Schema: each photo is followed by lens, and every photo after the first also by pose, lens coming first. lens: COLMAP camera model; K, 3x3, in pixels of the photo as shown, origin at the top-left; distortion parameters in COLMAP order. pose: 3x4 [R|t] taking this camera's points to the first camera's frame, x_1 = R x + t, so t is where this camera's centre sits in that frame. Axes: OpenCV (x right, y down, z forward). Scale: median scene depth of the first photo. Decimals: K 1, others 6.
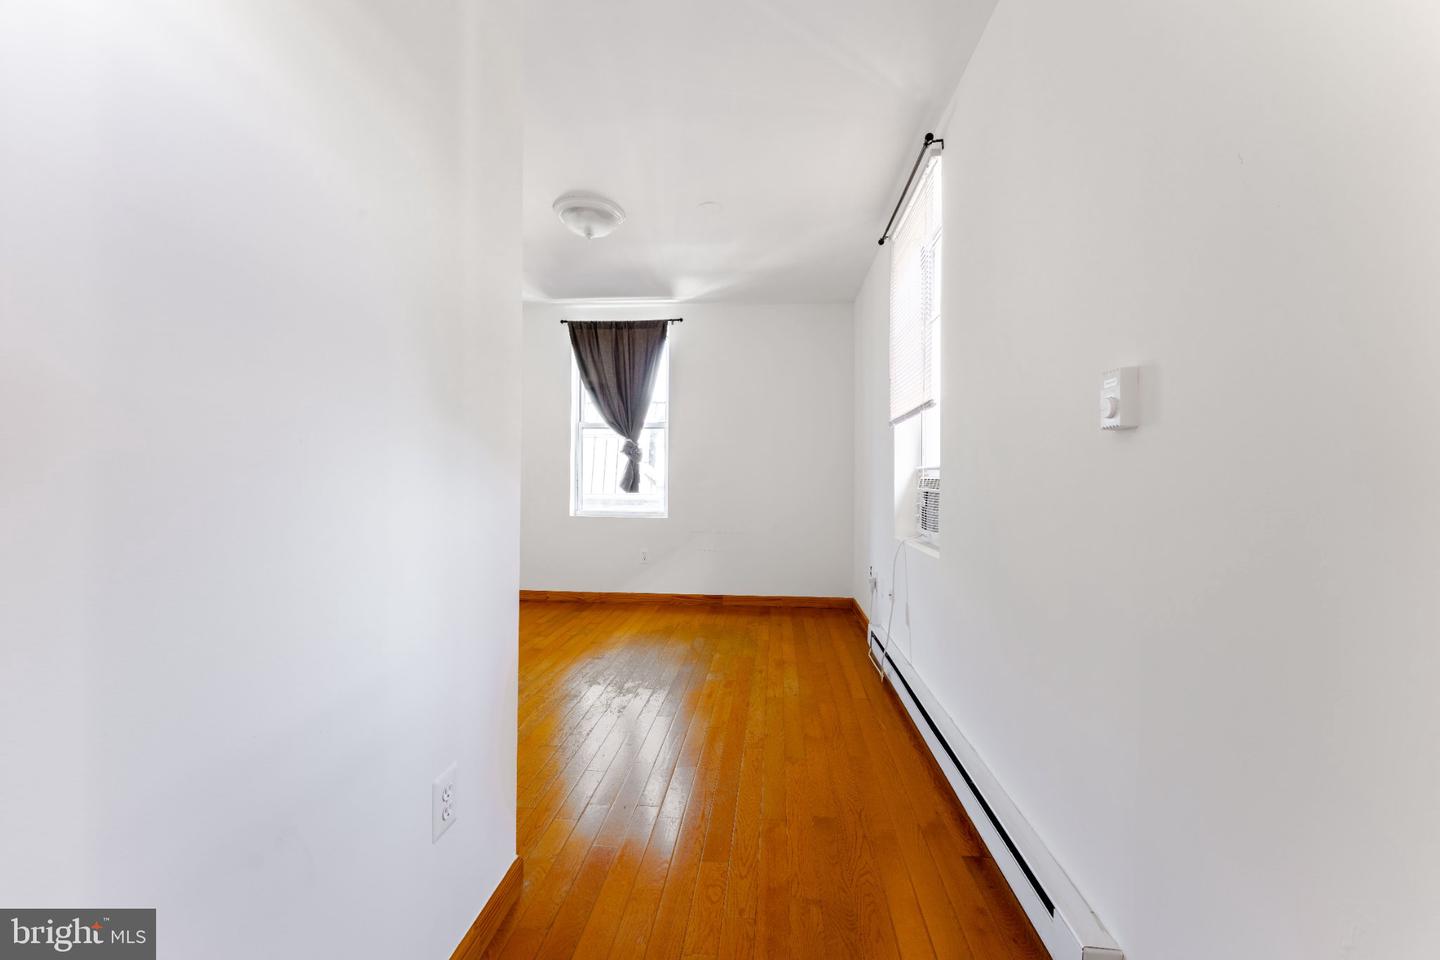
lens RADIAL K [[574.5, 0, 712.3], [0, 574.5, 472.3], [0, 0, 1]] dist [0.000385, -0.000309]
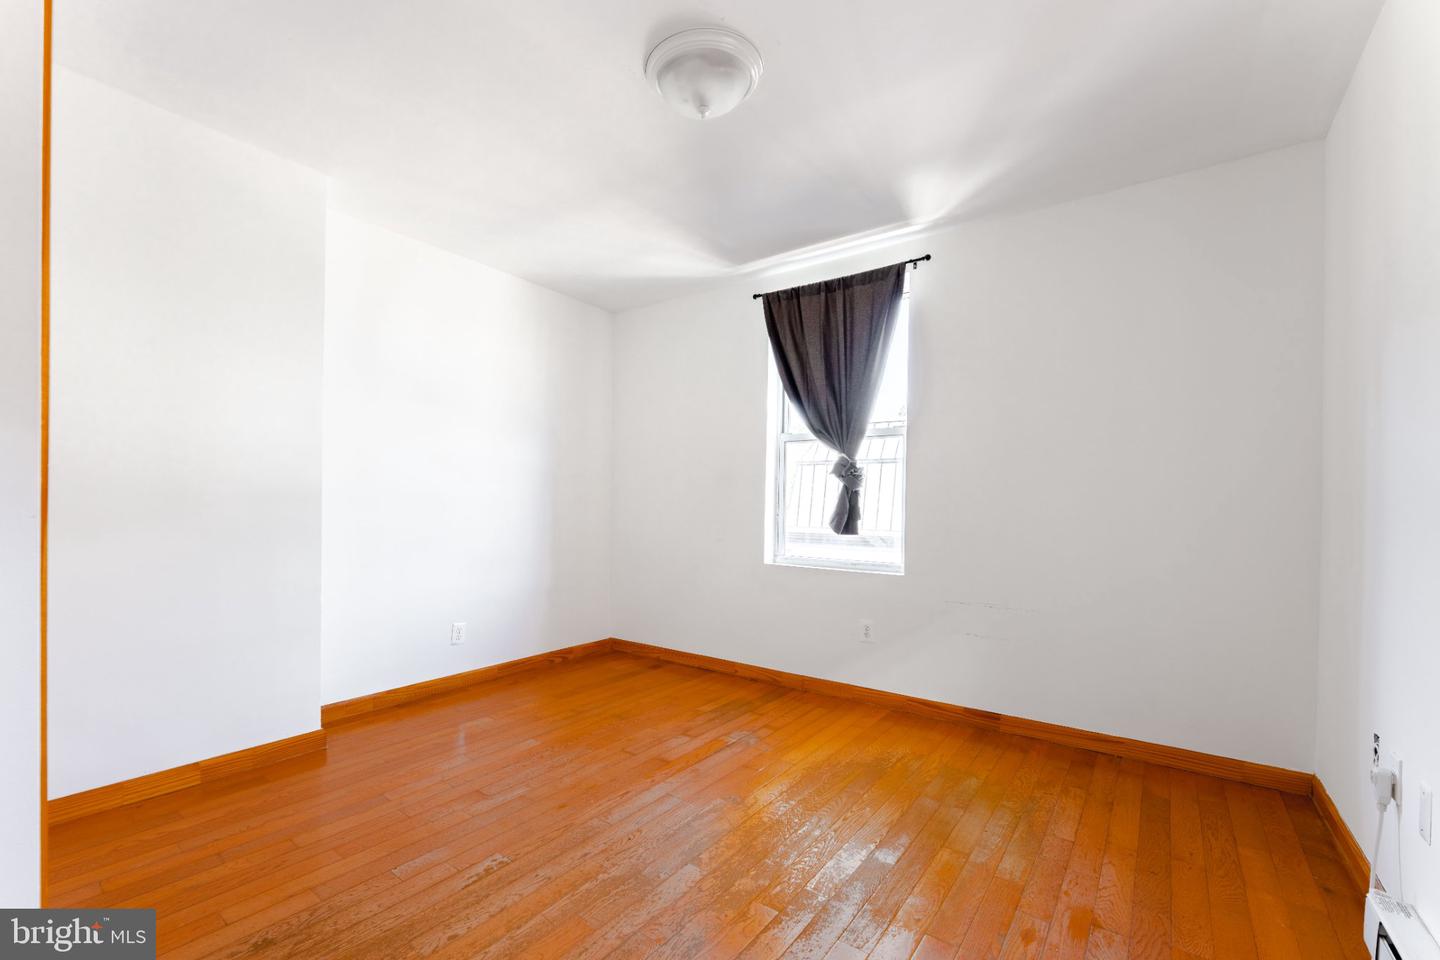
lens RADIAL K [[615.2, 0, 664.6], [0, 615.2, 510.6], [0, 0, 1]] dist [-0.000762, 0.000316]
pose [[0.839702, 0.009465, -0.542965, 0.069956], [-0.004769, 0.999938, 0.010055, 0.001609], [0.543026, -0.005854, 0.839695, 0.288876]]
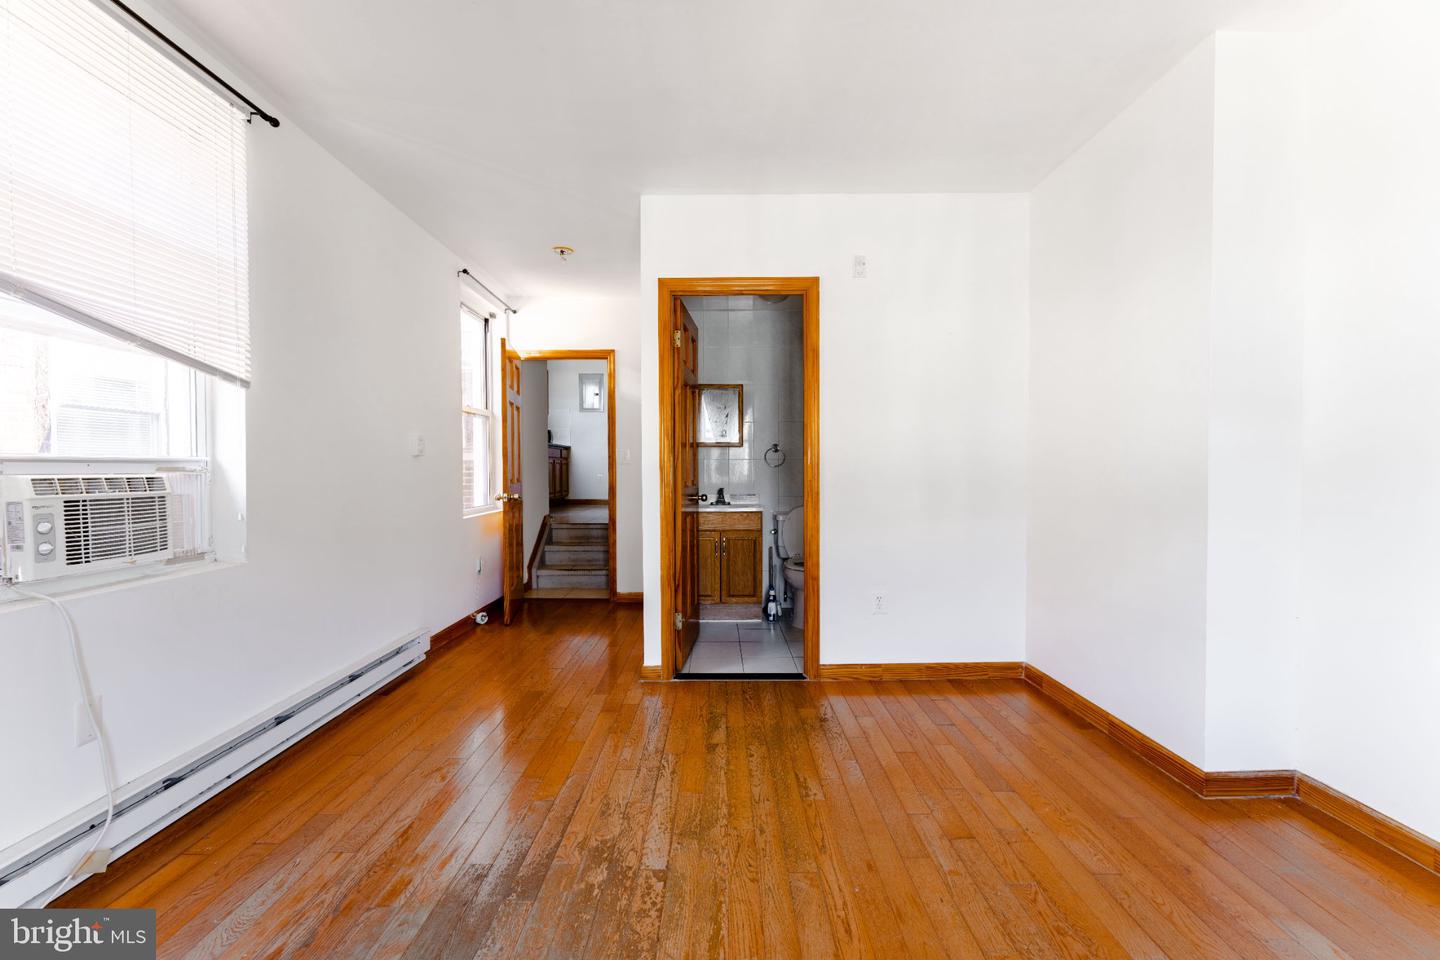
lens RADIAL K [[574.5, 0, 723.0], [0, 574.5, 479.9], [0, 0, 1]] dist [0.000385, -0.000309]
pose [[-0.993808, -0.001043, -0.111104, -0.125457], [-0.001902, 0.999969, 0.007618, 0.004171], [0.111093, 0.007782, -0.993780, 0.962175]]
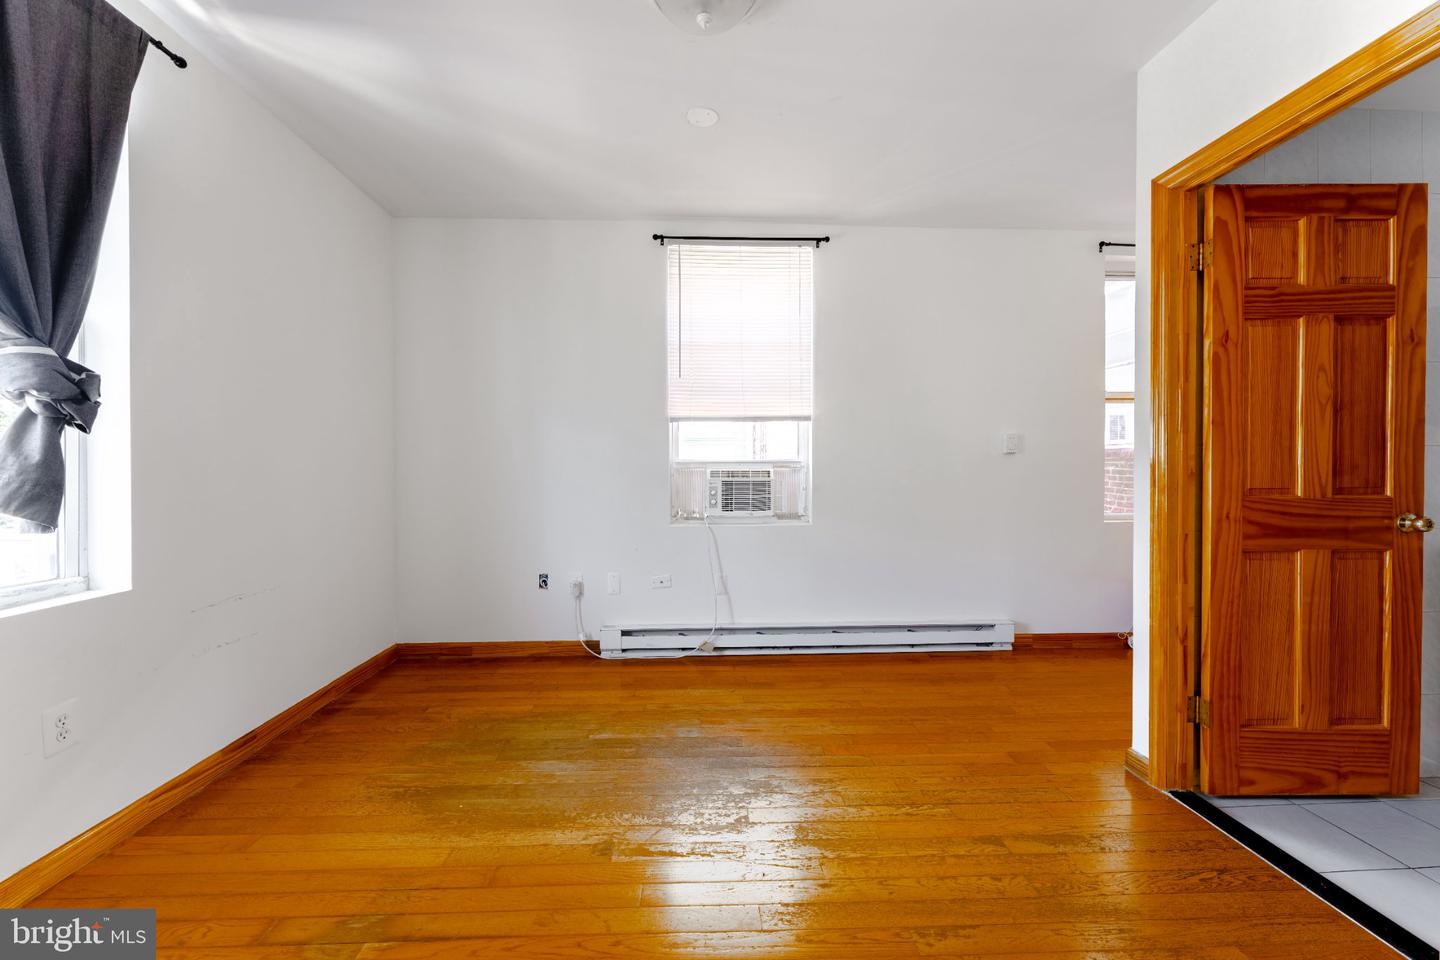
lens RADIAL K [[574.5, 0, 713.7], [0, 574.5, 478.3], [0, 0, 1]] dist [0.000385, -0.000309]
pose [[-0.148226, -0.025497, 0.988625, -0.493115], [-0.007369, 0.999668, 0.024677, -0.001800], [-0.988926, -0.003627, -0.148364, 0.709032]]
